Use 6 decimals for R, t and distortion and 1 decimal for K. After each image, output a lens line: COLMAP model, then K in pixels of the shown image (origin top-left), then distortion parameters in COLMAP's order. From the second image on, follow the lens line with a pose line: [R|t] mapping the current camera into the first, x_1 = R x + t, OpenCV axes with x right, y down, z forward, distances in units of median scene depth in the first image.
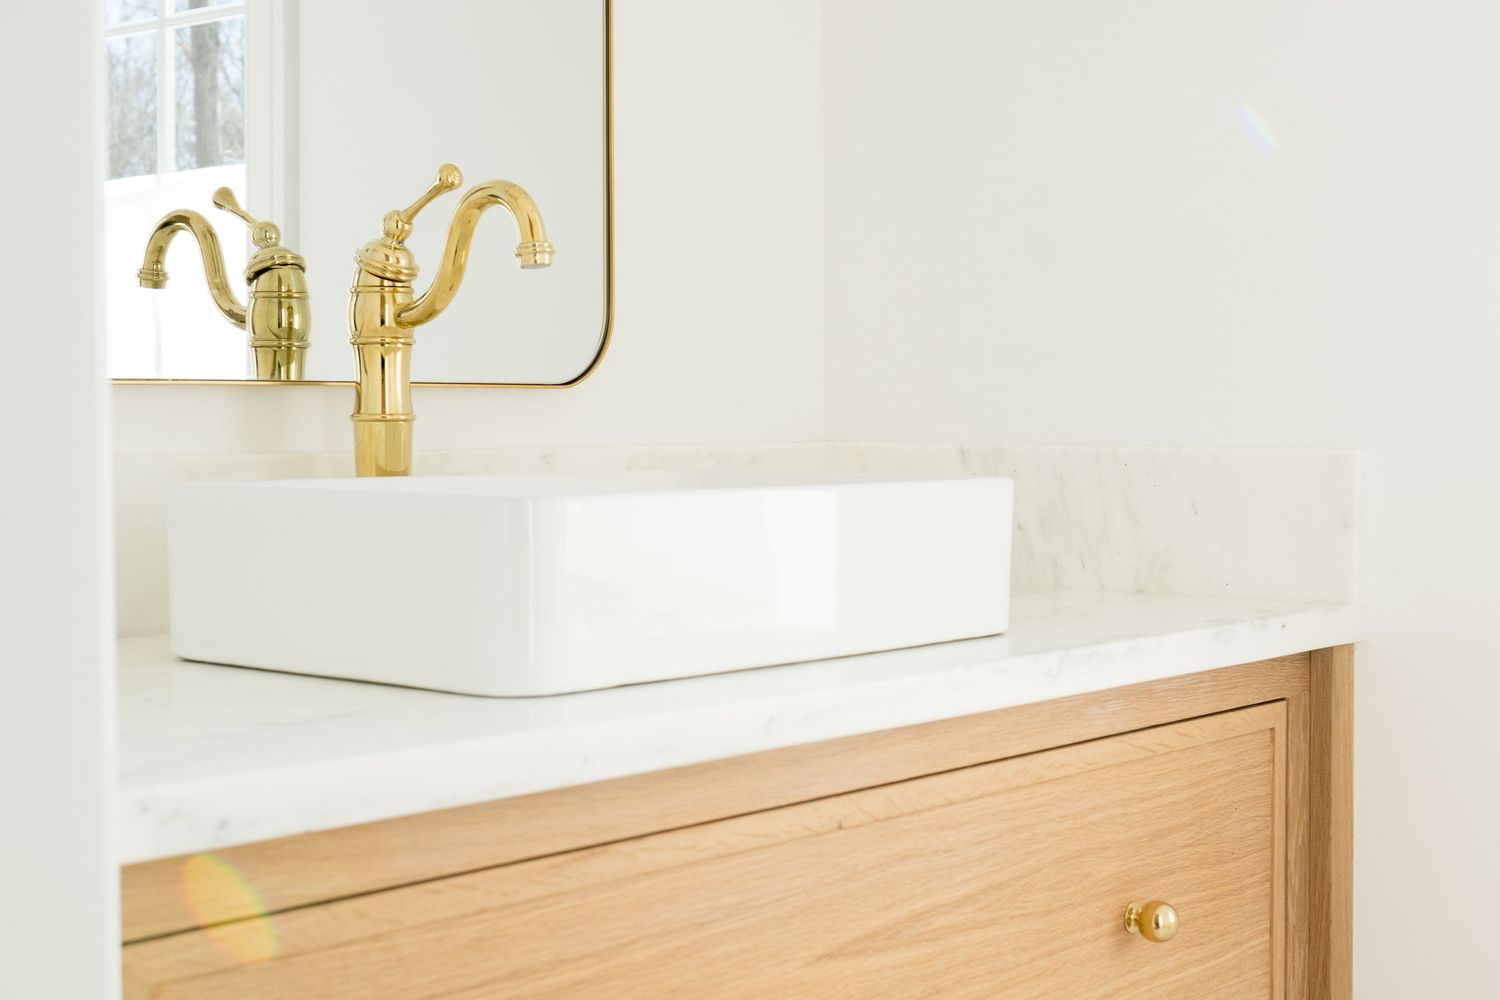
lens RADIAL K [[2276.6, 0, 791.4], [0, 2276.6, 482.1], [0, 0, 1]] dist [-0.050331, 0.000000]
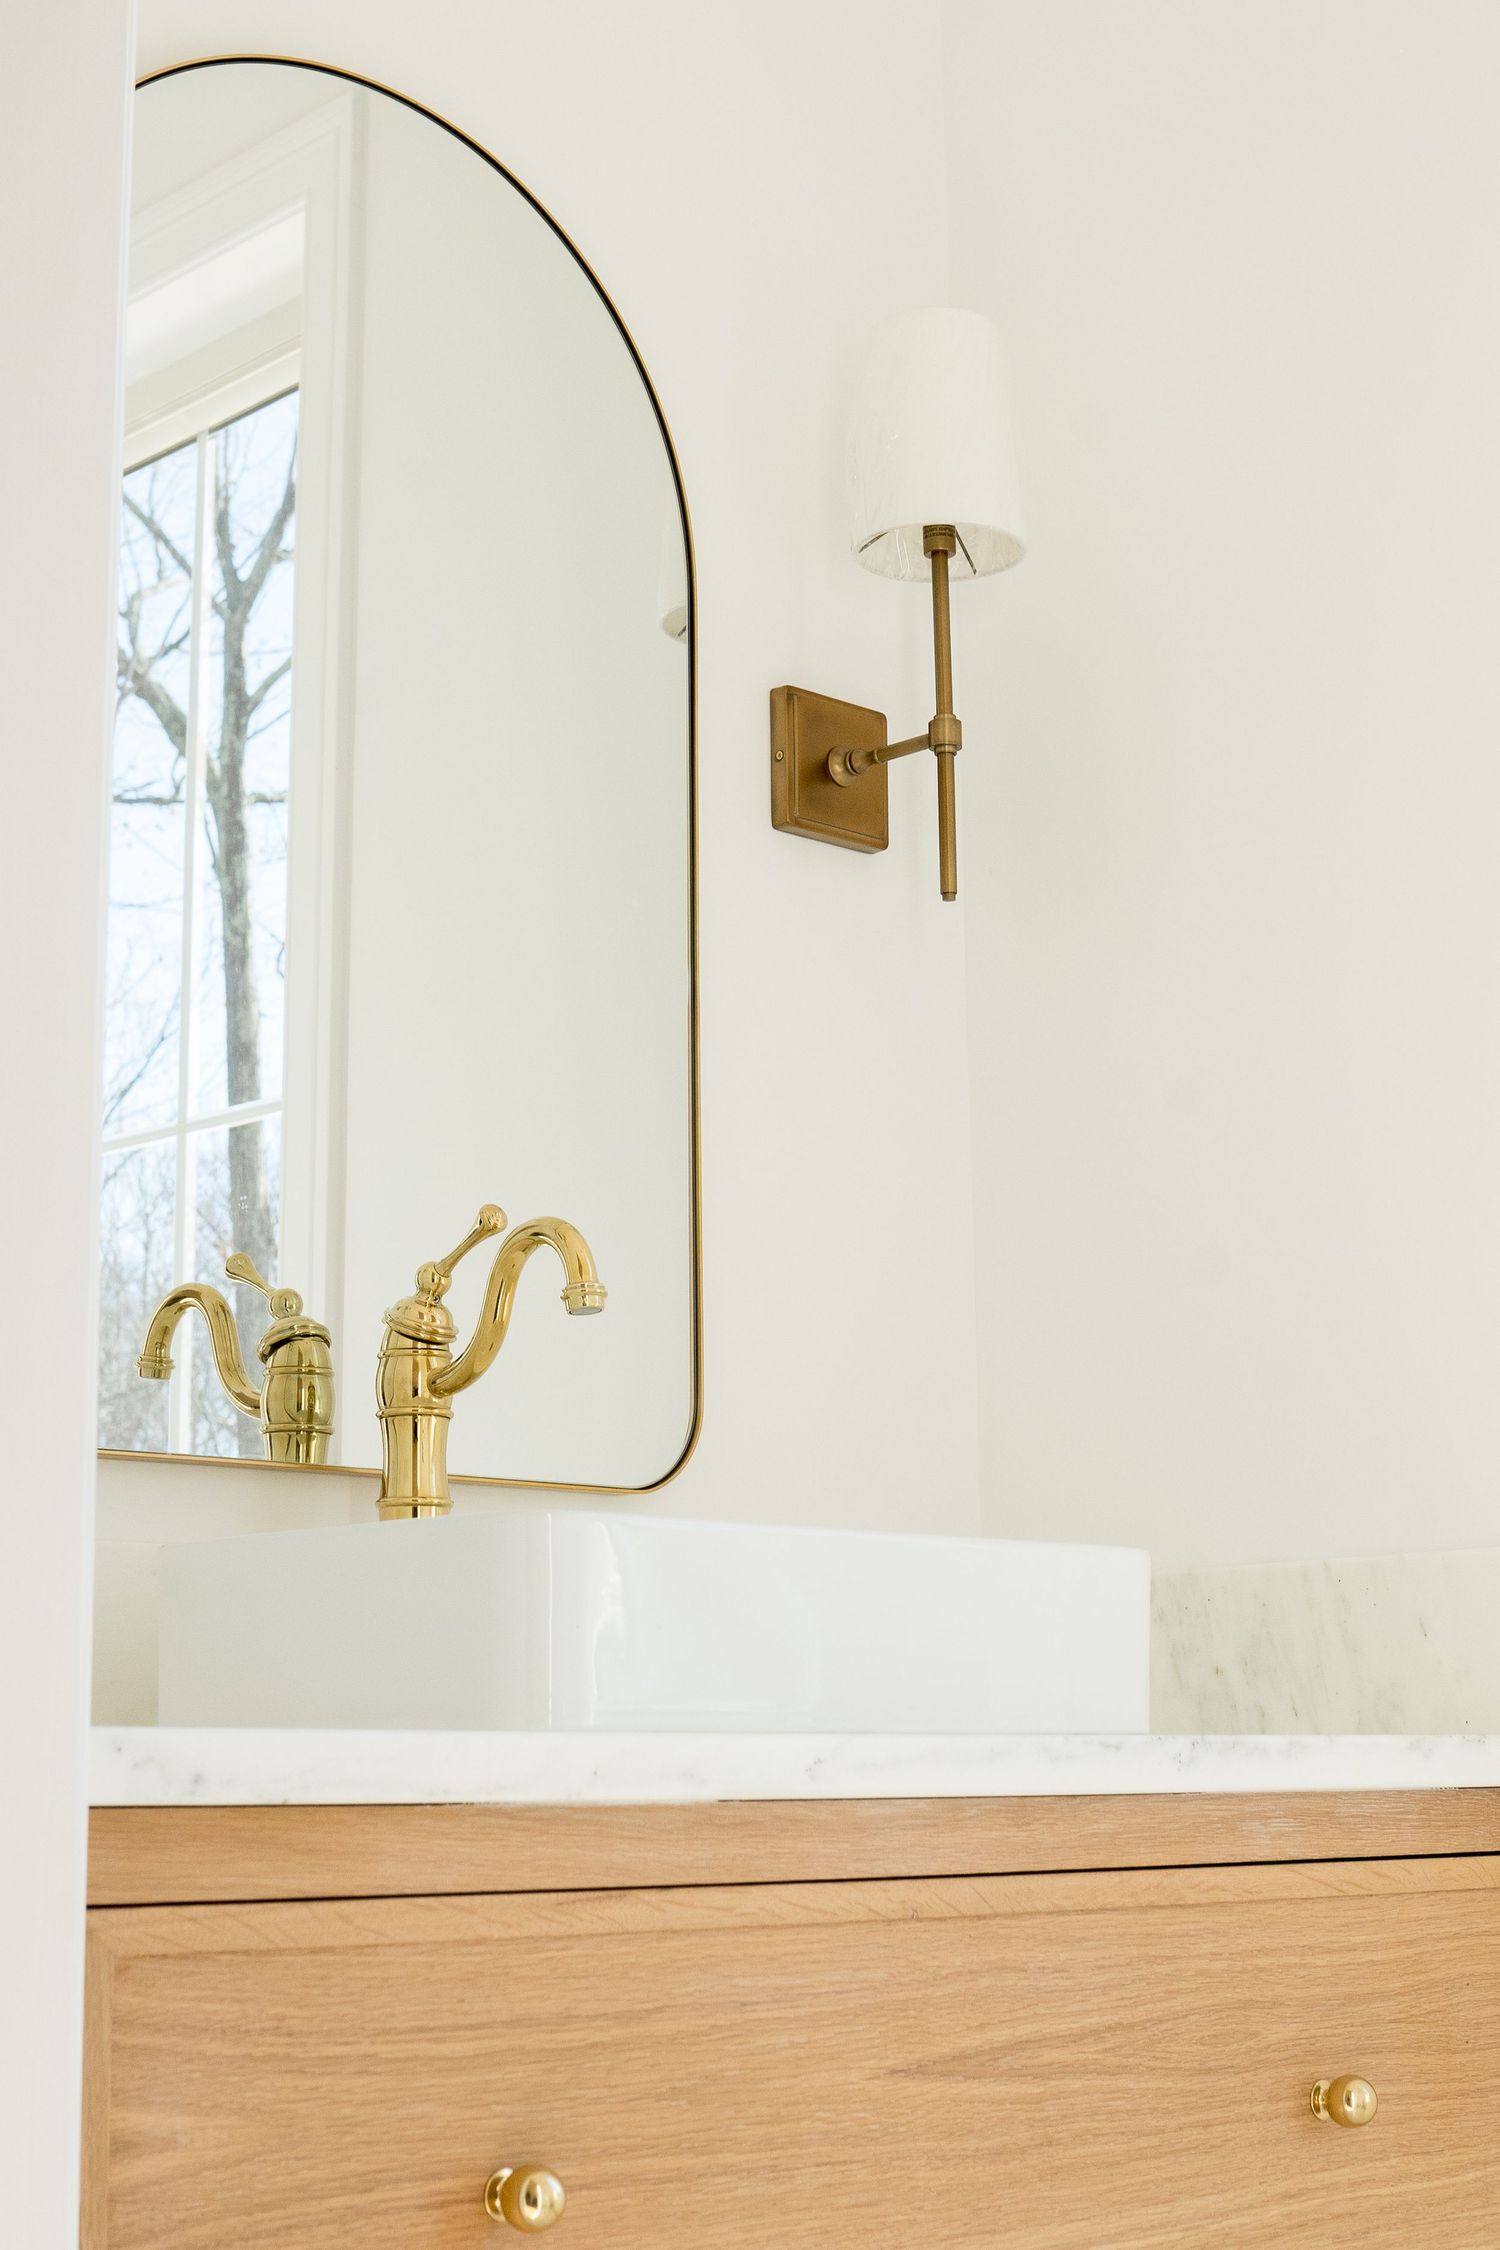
lens RADIAL K [[3414.9, 0, 818.1], [0, 3414.9, 1068.4], [0, 0, 1]] dist [-0.050331, 0.000000]
pose [[0.995931, -0.031960, -0.084264, 0.085990], [0.011001, 0.971125, -0.238316, 0.122235], [0.089448, 0.236419, 0.967525, -0.267620]]
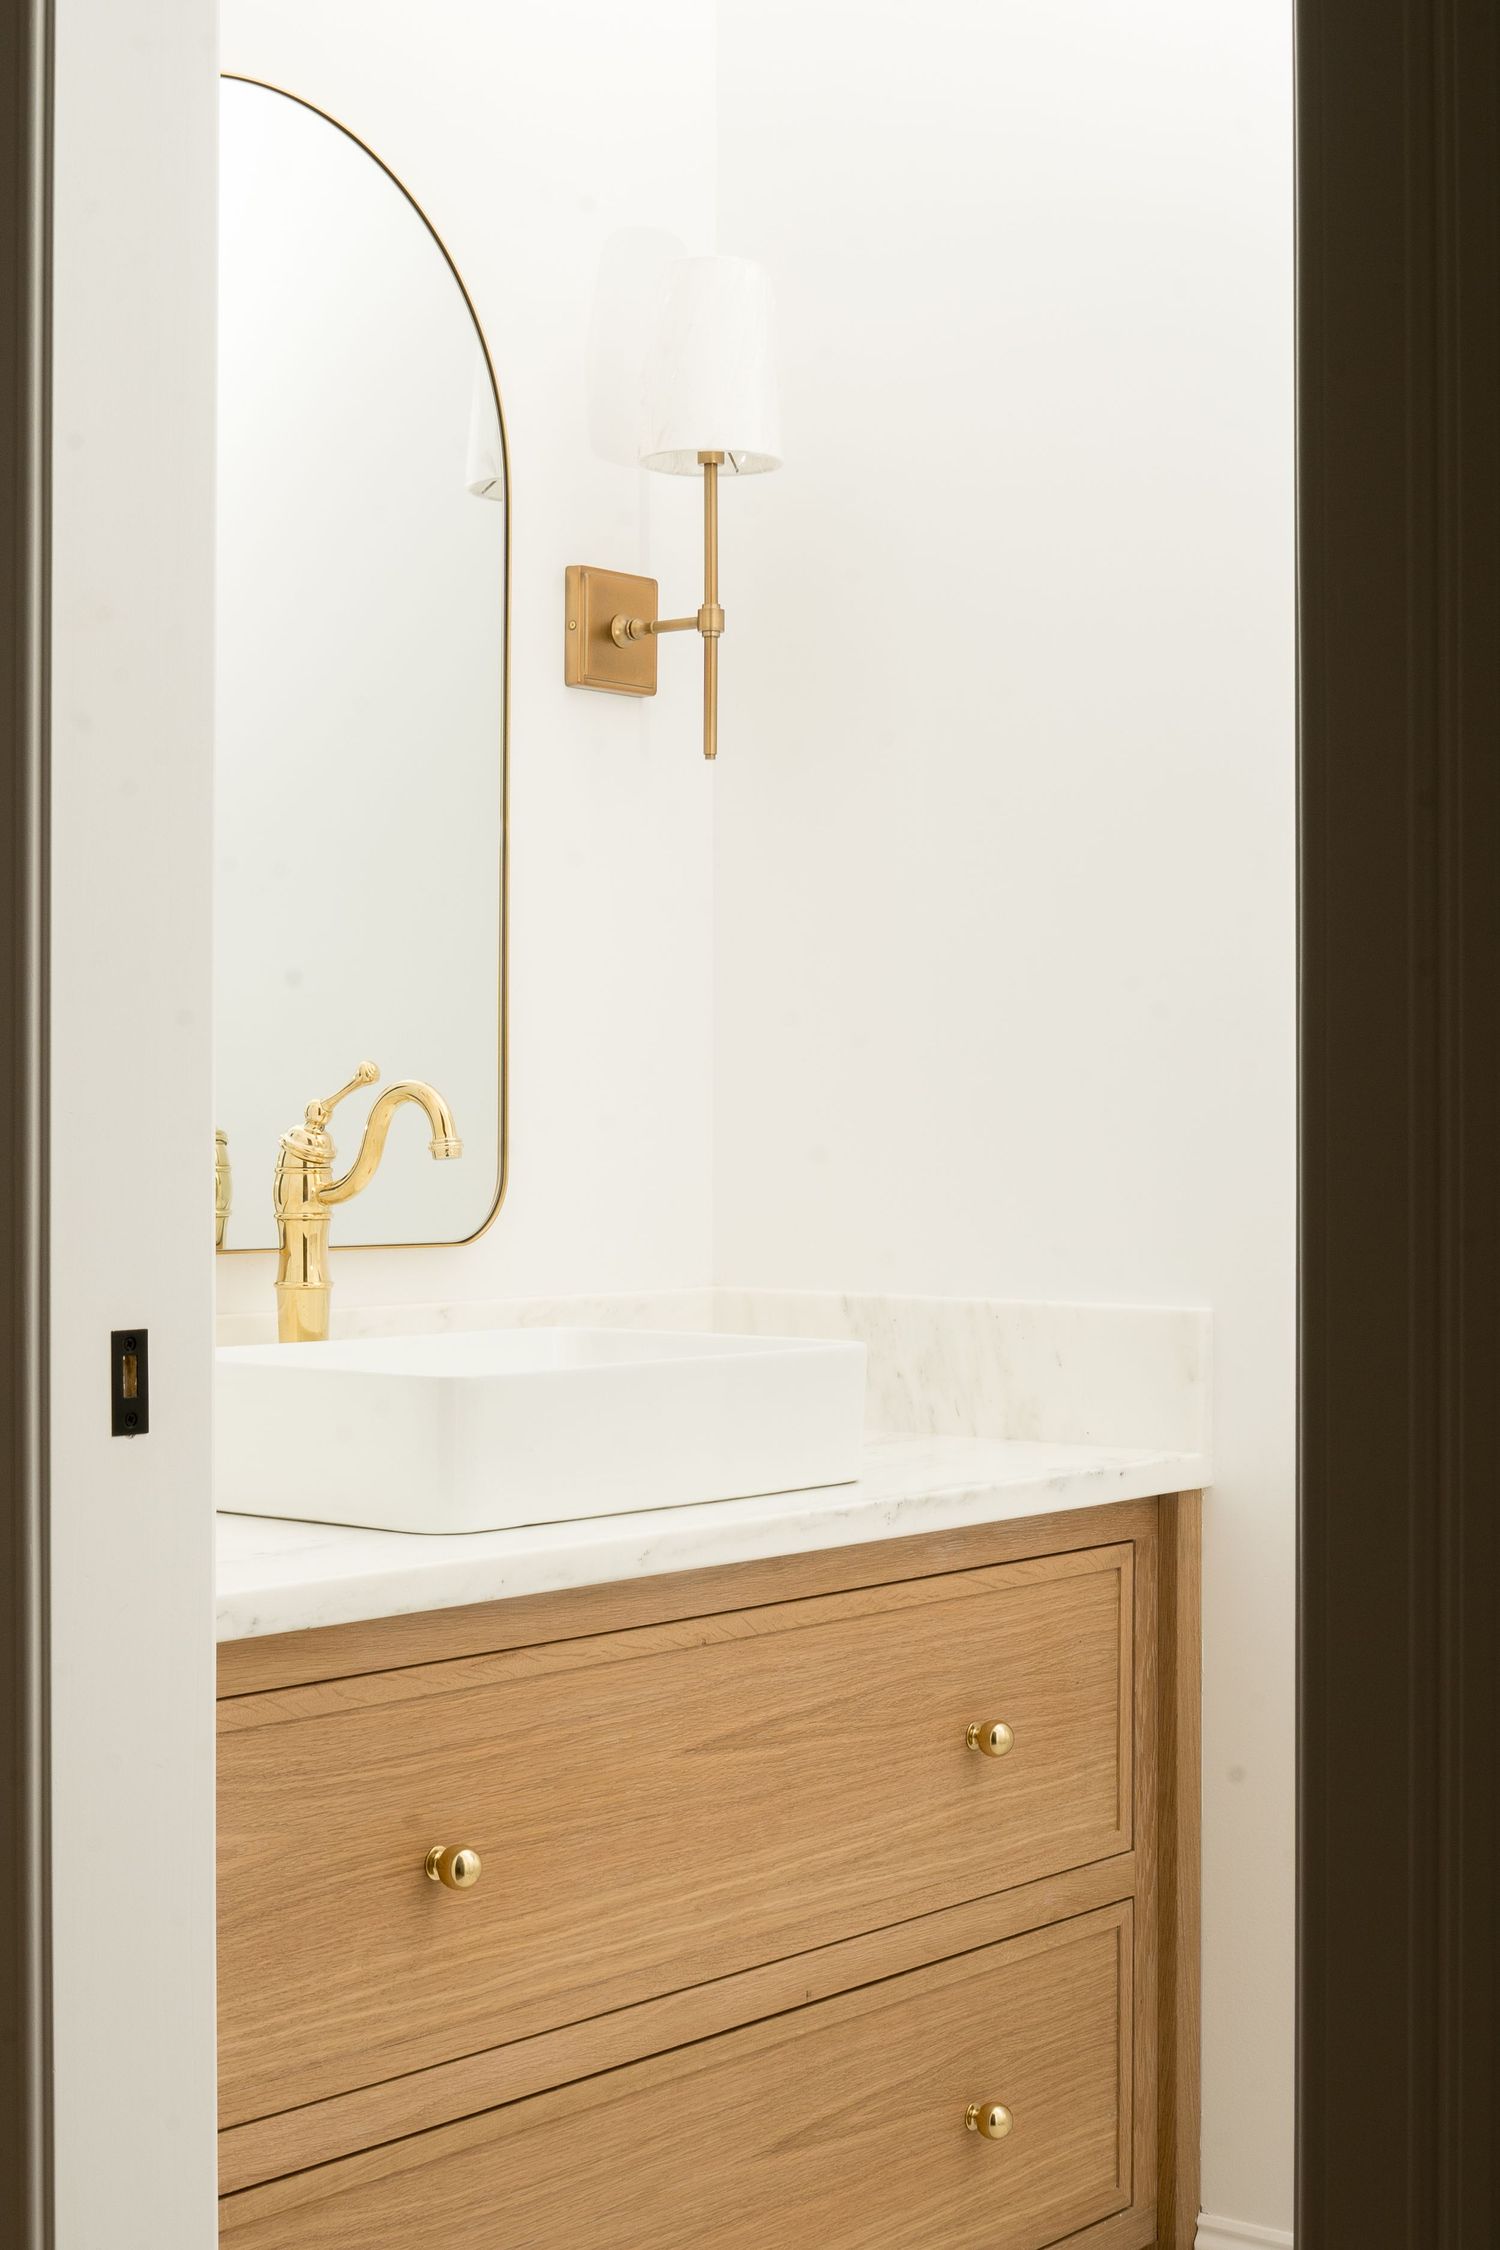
lens RADIAL K [[3414.9, 0, 839.7], [0, 3414.9, 1125.2], [0, 0, 1]] dist [-0.050331, 0.000000]
pose [[0.999385, 0.005137, 0.034690, 0.024234], [-0.004054, 0.999504, -0.031216, -0.056549], [-0.034833, 0.031056, 0.998910, -0.689497]]
